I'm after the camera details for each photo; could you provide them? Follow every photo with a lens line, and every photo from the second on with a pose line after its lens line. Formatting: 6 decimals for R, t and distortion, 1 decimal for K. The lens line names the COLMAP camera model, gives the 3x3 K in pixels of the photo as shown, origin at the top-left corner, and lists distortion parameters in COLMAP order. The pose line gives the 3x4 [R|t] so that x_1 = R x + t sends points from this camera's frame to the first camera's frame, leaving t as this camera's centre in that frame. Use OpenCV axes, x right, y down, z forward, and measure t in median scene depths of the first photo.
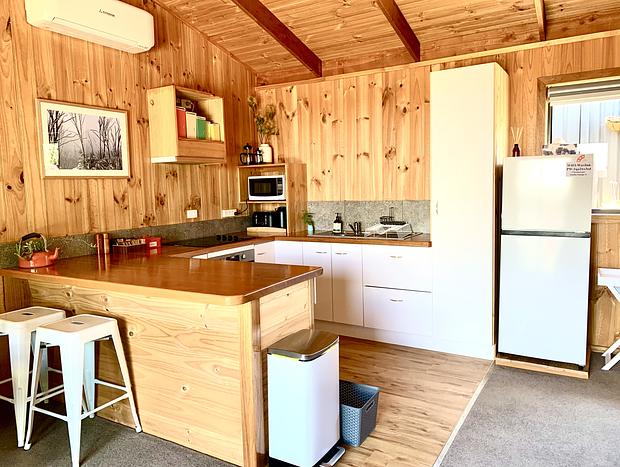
lens RADIAL K [[476.1, 0, 309.1], [0, 476.1, 230.1], [0, 0, 1]] dist [0.054052, -0.077612]
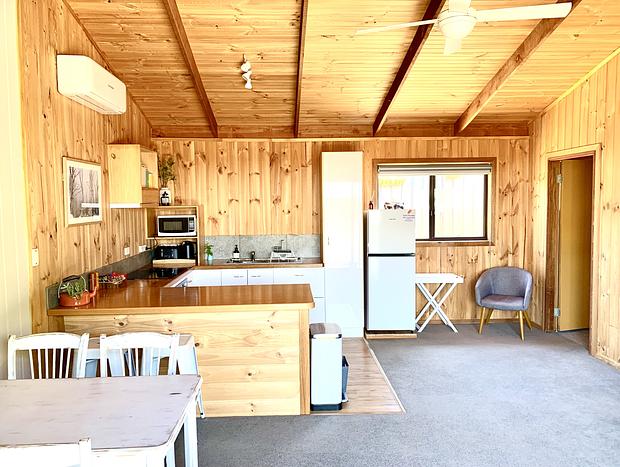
lens RADIAL K [[476.1, 0, 309.1], [0, 476.1, 230.1], [0, 0, 1]] dist [0.054052, -0.077612]
pose [[0.835079, -0.017053, 0.549865, -0.536265], [0.040524, 0.998711, -0.030571, -0.032684], [-0.548635, 0.047812, 0.834694, -0.196627]]
